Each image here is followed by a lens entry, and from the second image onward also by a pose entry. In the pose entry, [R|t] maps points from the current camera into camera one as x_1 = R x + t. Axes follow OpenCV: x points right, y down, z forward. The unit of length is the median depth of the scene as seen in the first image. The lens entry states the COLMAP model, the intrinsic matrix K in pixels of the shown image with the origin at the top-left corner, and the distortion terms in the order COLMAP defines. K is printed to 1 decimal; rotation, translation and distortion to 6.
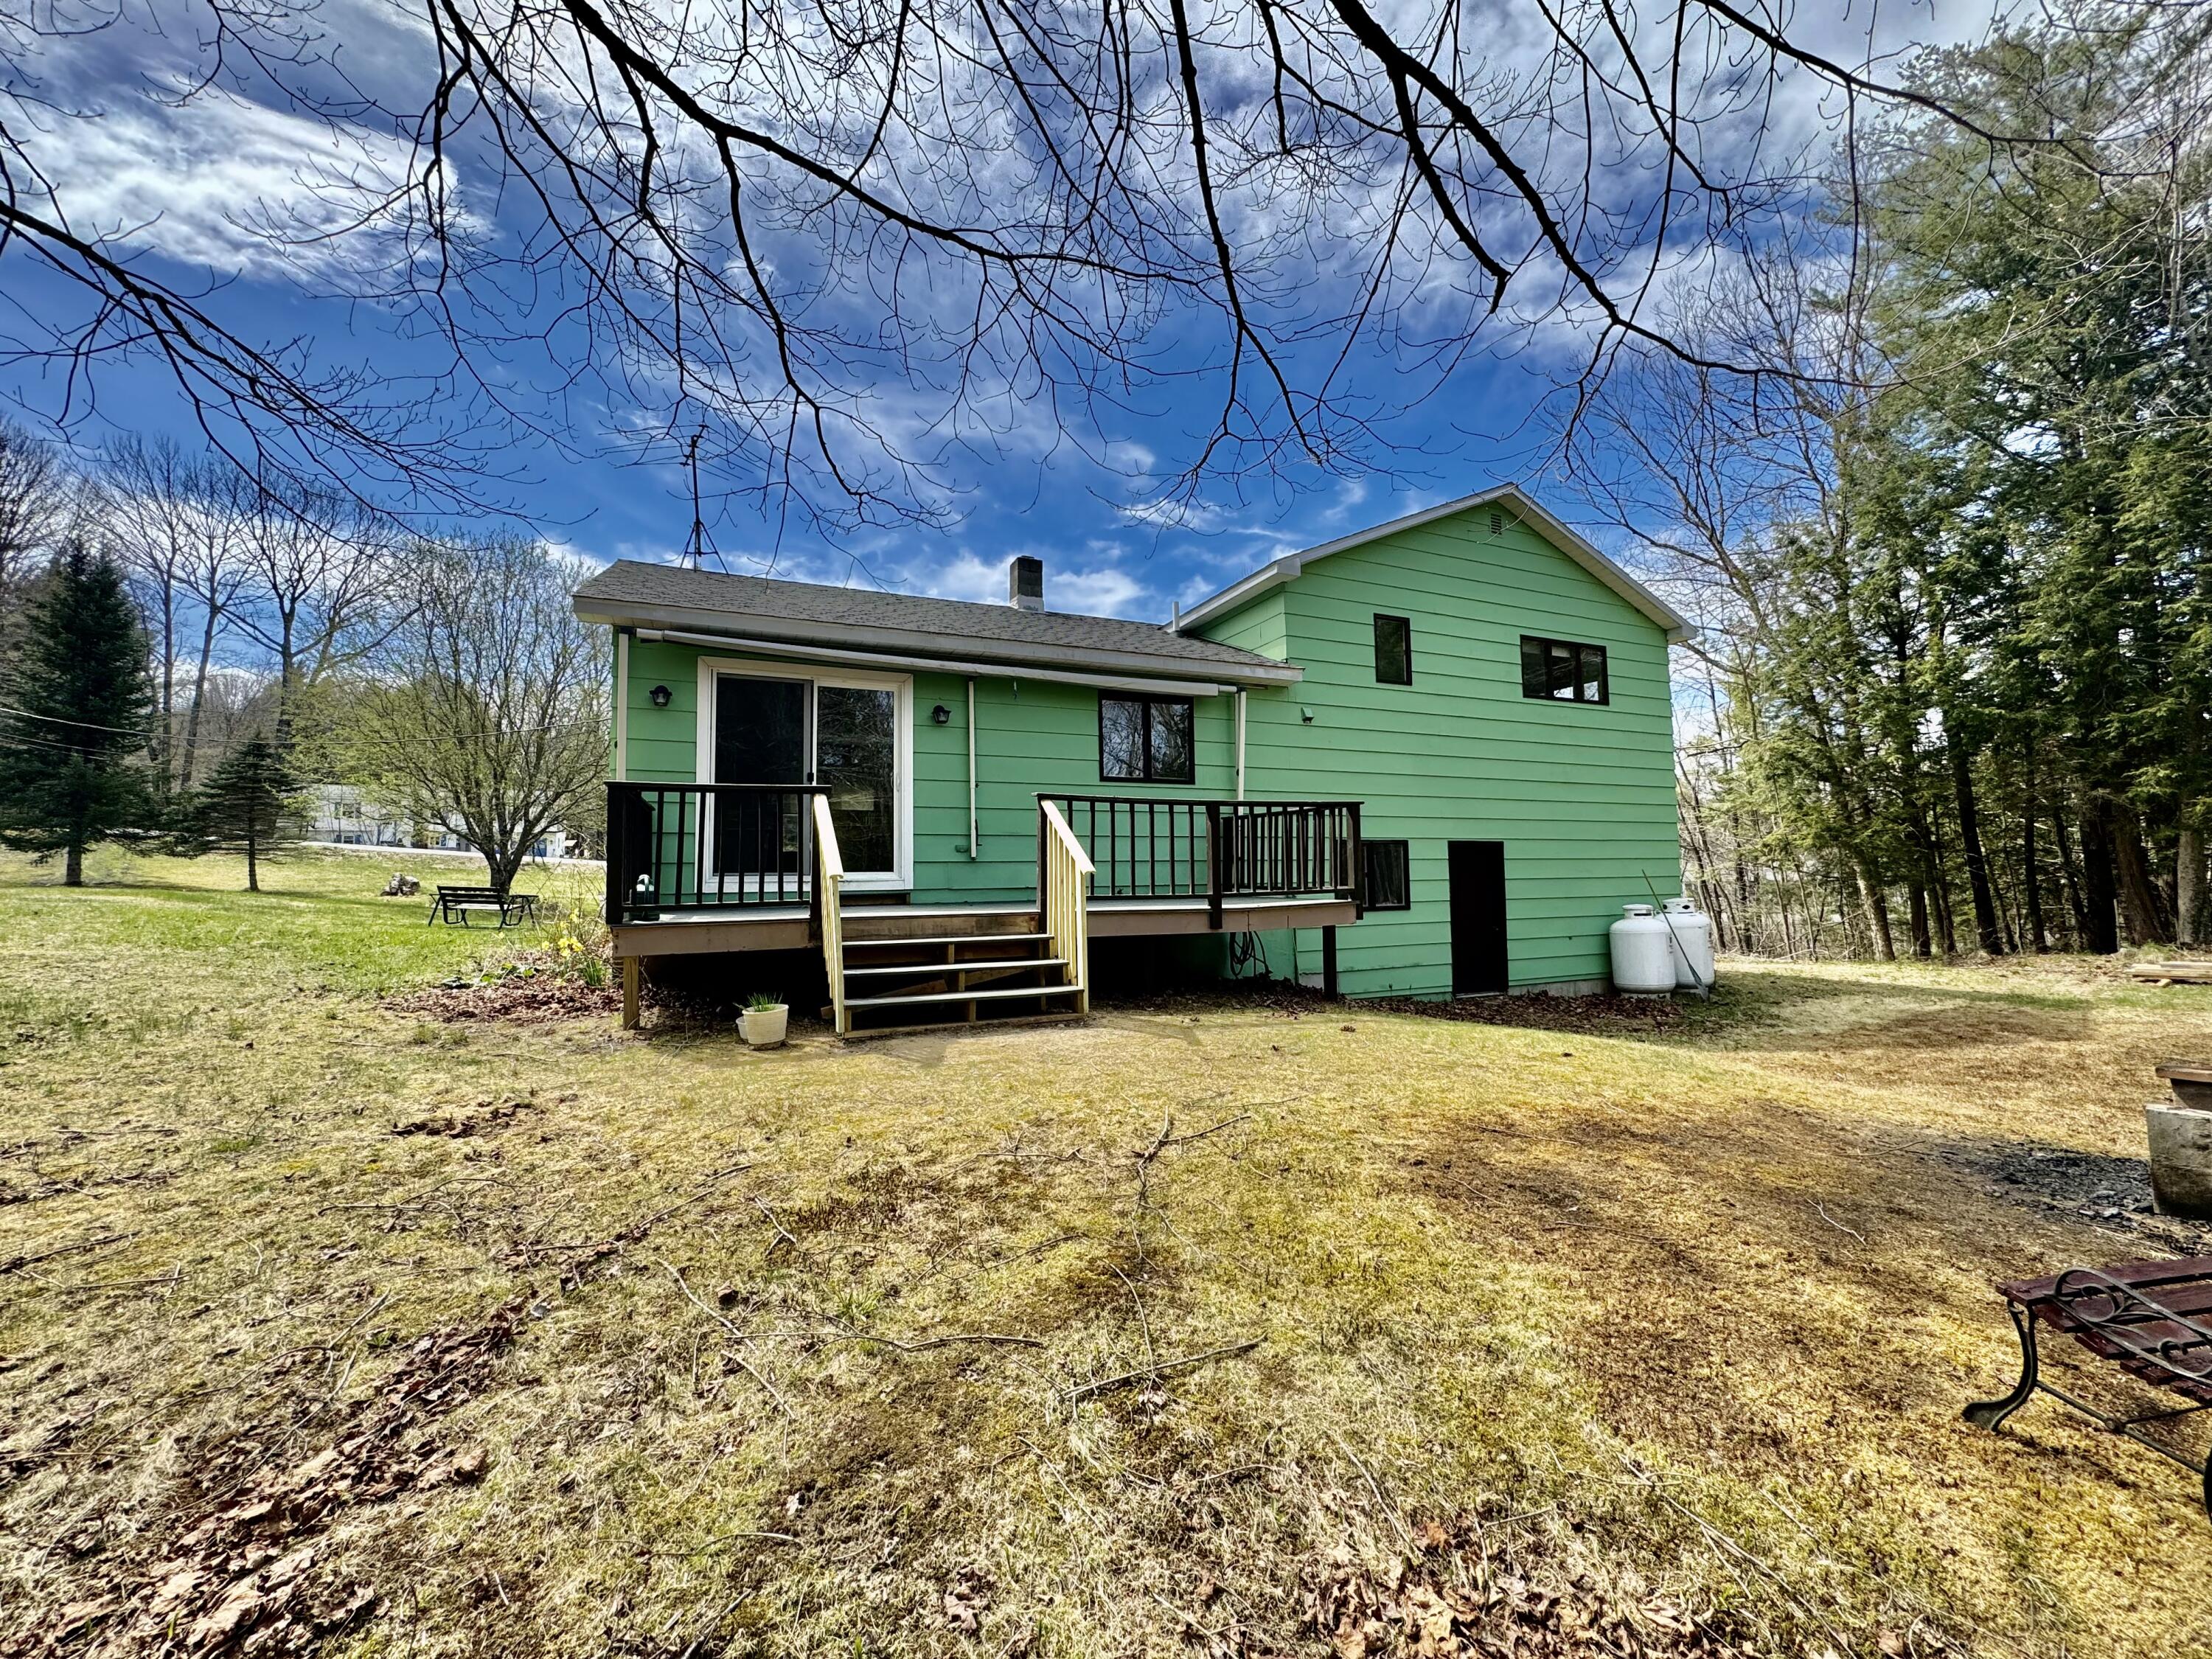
lens RADIAL K [[938.4, 0, 1106.4], [0, 938.4, 832.5], [0, 0, 1]] dist [0.000064, -0.000018]
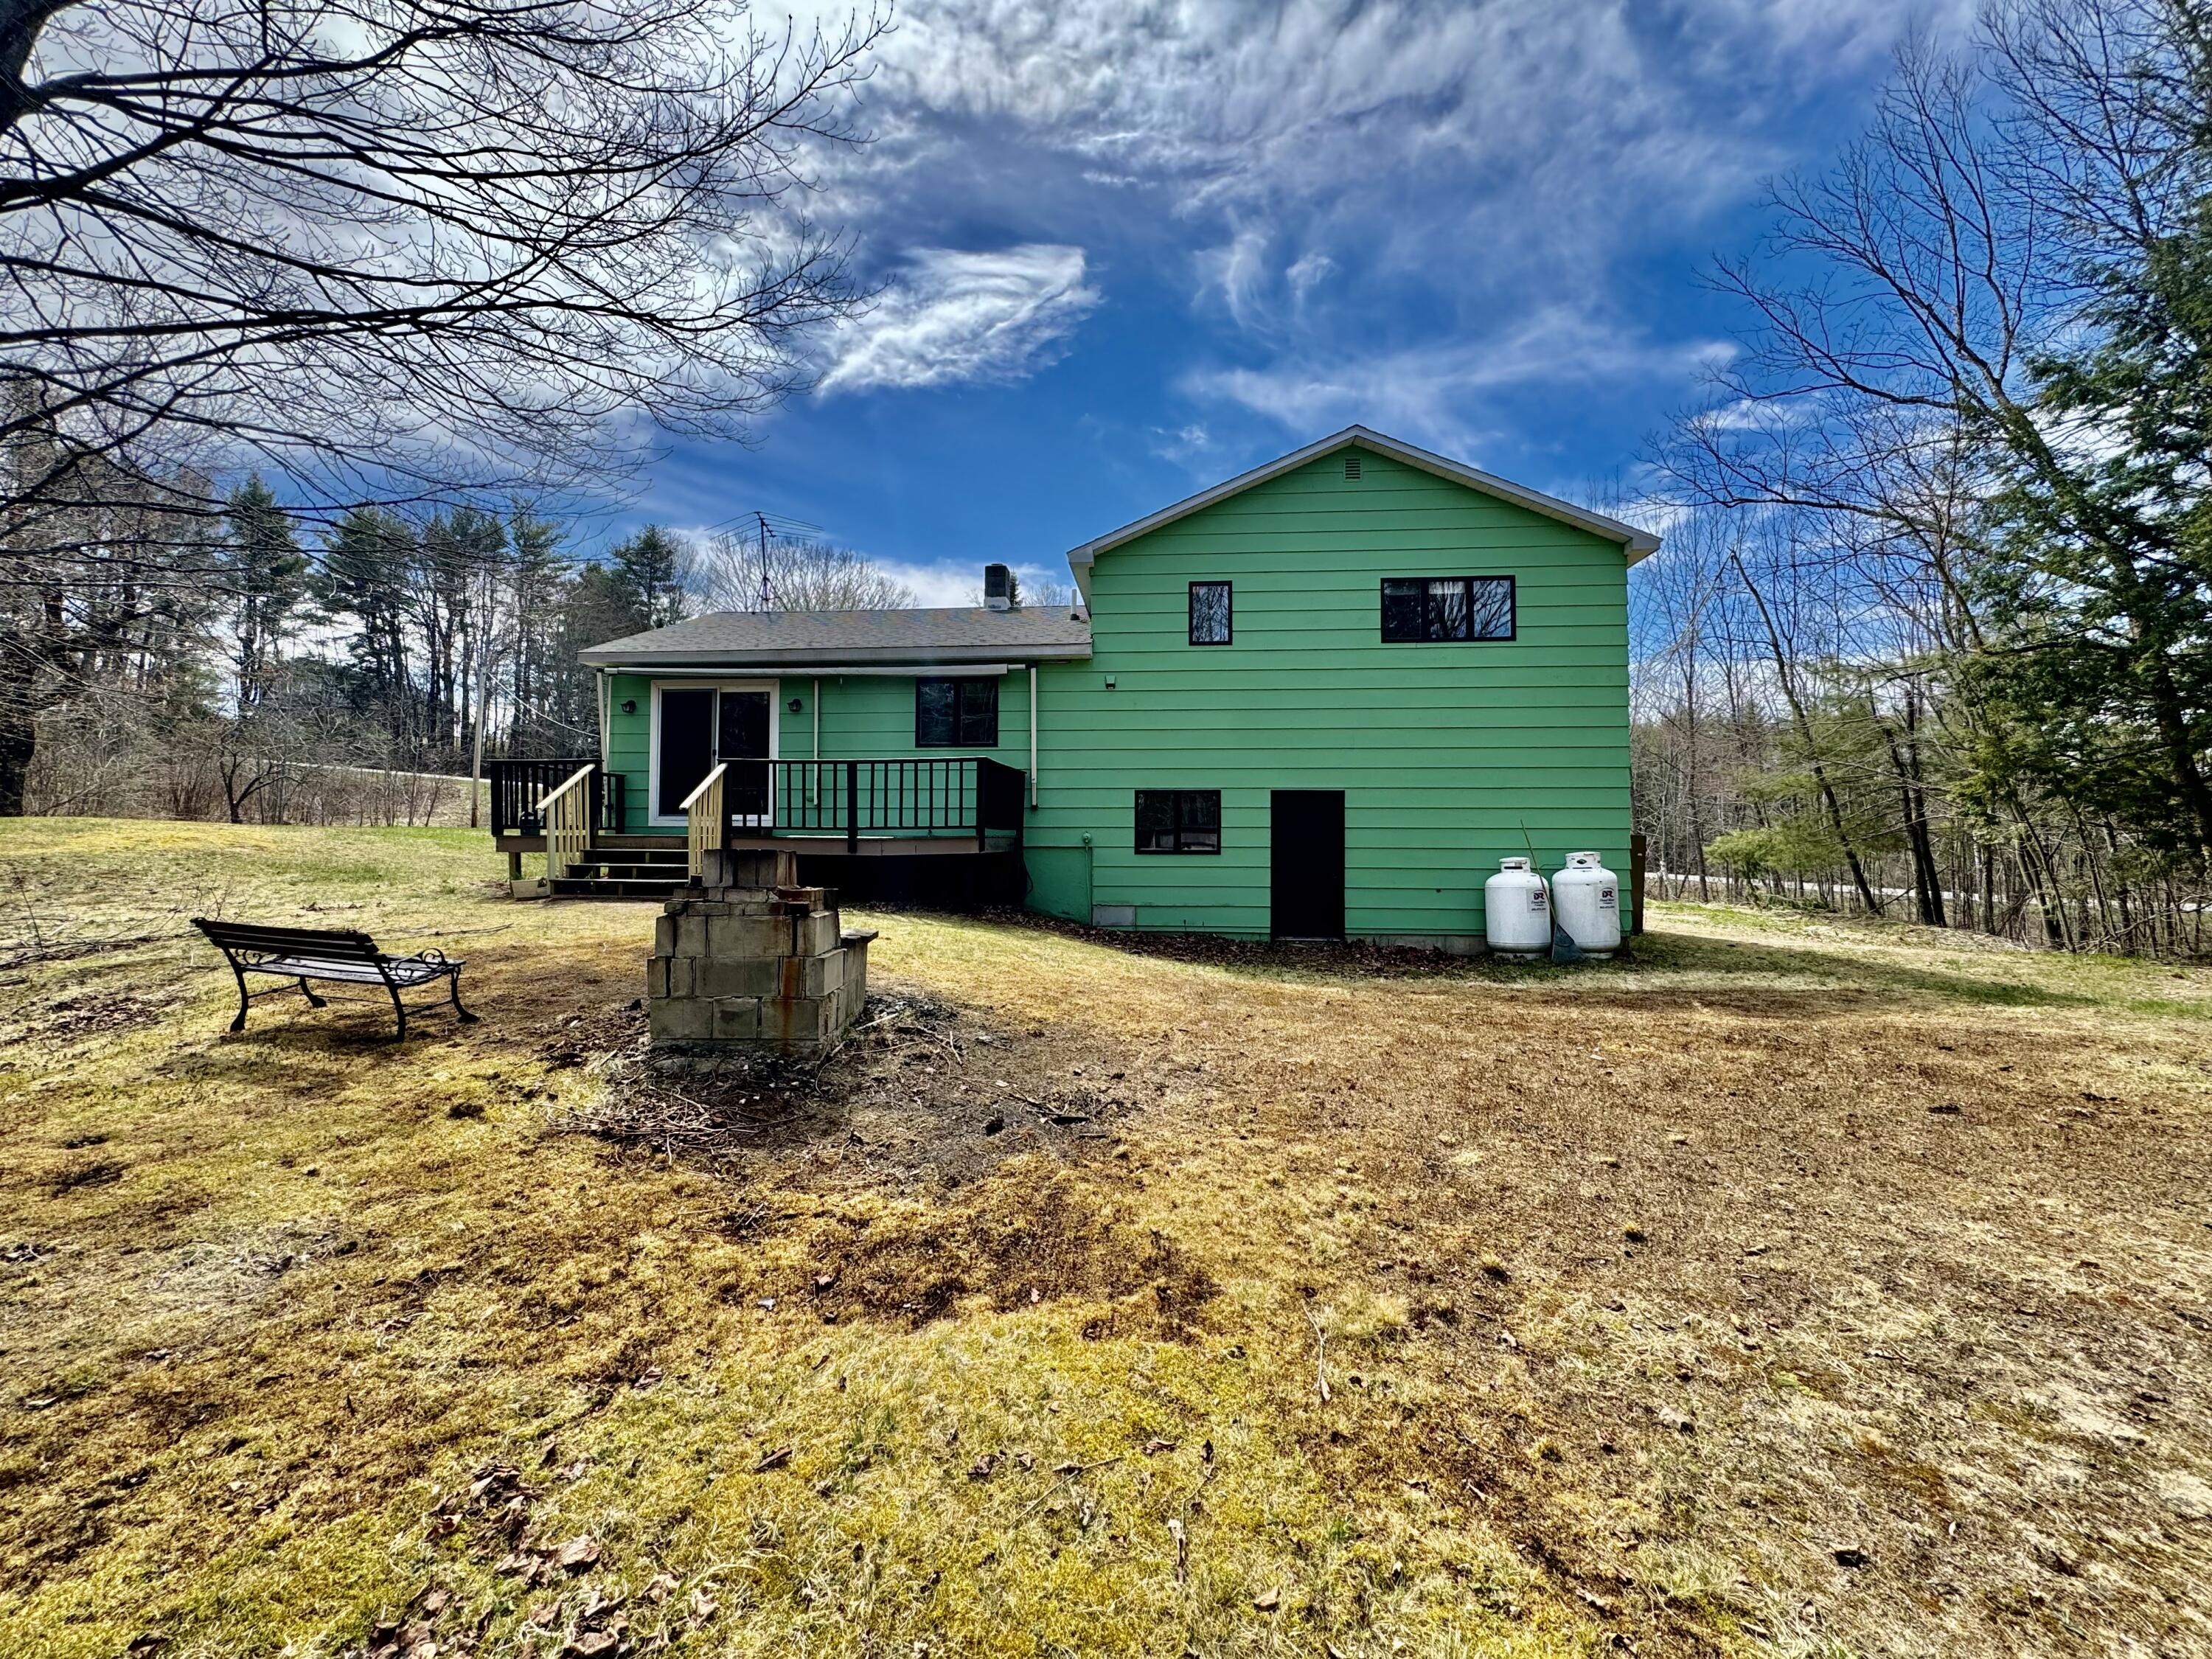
lens RADIAL K [[885.4, 0, 1107.8], [0, 885.4, 822.3], [0, 0, 1]] dist [-0.000338, 0.000095]
pose [[0.857673, 0.010538, -0.514088, 0.719126], [0.011086, 0.999179, 0.038978, 0.004082], [0.514076, -0.039129, 0.856852, 0.058901]]
